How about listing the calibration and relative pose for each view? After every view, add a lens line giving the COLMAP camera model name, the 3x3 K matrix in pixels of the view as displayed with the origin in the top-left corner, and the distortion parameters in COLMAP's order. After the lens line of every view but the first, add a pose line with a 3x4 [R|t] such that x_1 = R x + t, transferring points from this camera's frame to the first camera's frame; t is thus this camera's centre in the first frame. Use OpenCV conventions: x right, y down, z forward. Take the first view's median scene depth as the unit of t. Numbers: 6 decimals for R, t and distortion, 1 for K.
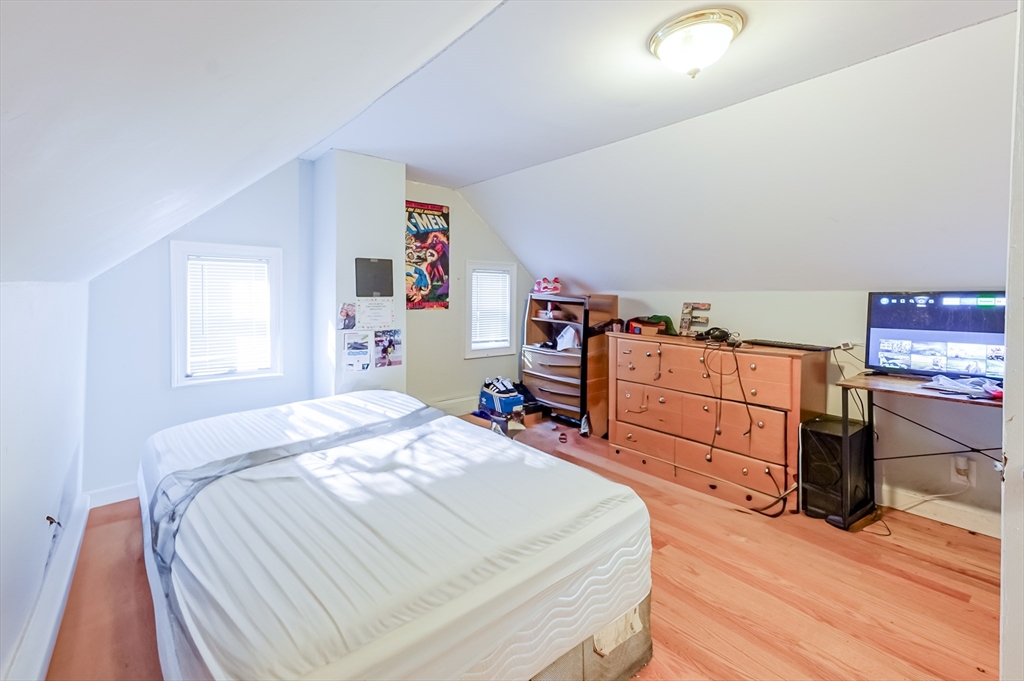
lens RADIAL K [[450.8, 0, 483.6], [0, 450.8, 299.2], [0, 0, 1]] dist [0.032513, -0.001371]
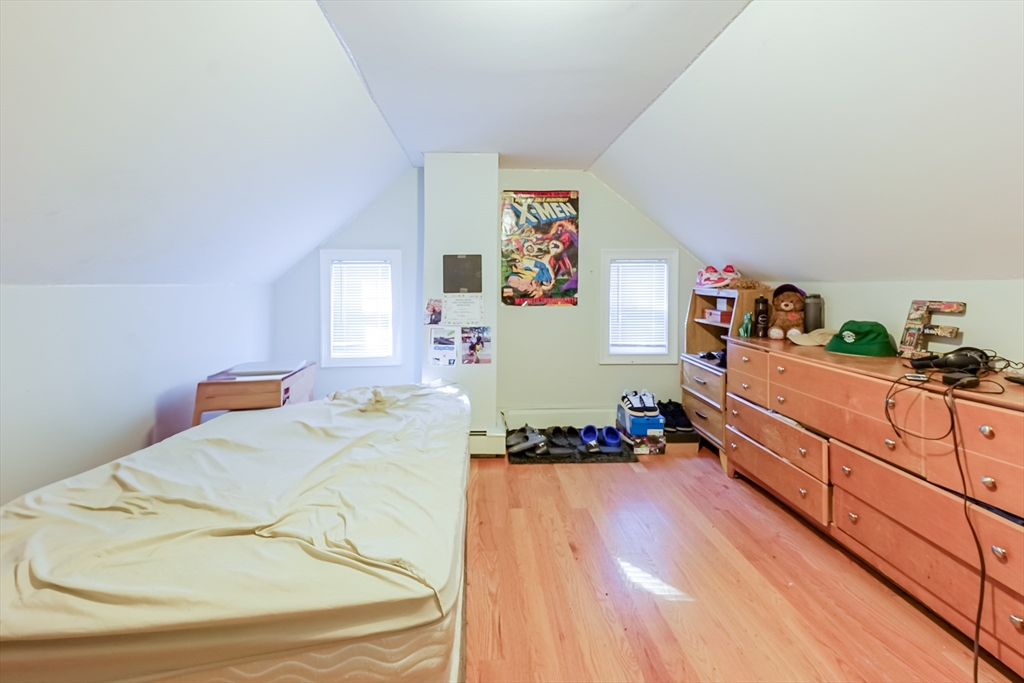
lens RADIAL K [[450.8, 0, 500.8], [0, 450.8, 292.5], [0, 0, 1]] dist [0.032513, -0.001371]
pose [[0.806925, -0.004776, -0.590634, 0.343907], [0.002327, 0.999985, -0.004908, -0.000830], [0.590649, 0.002586, 0.806925, 0.205105]]
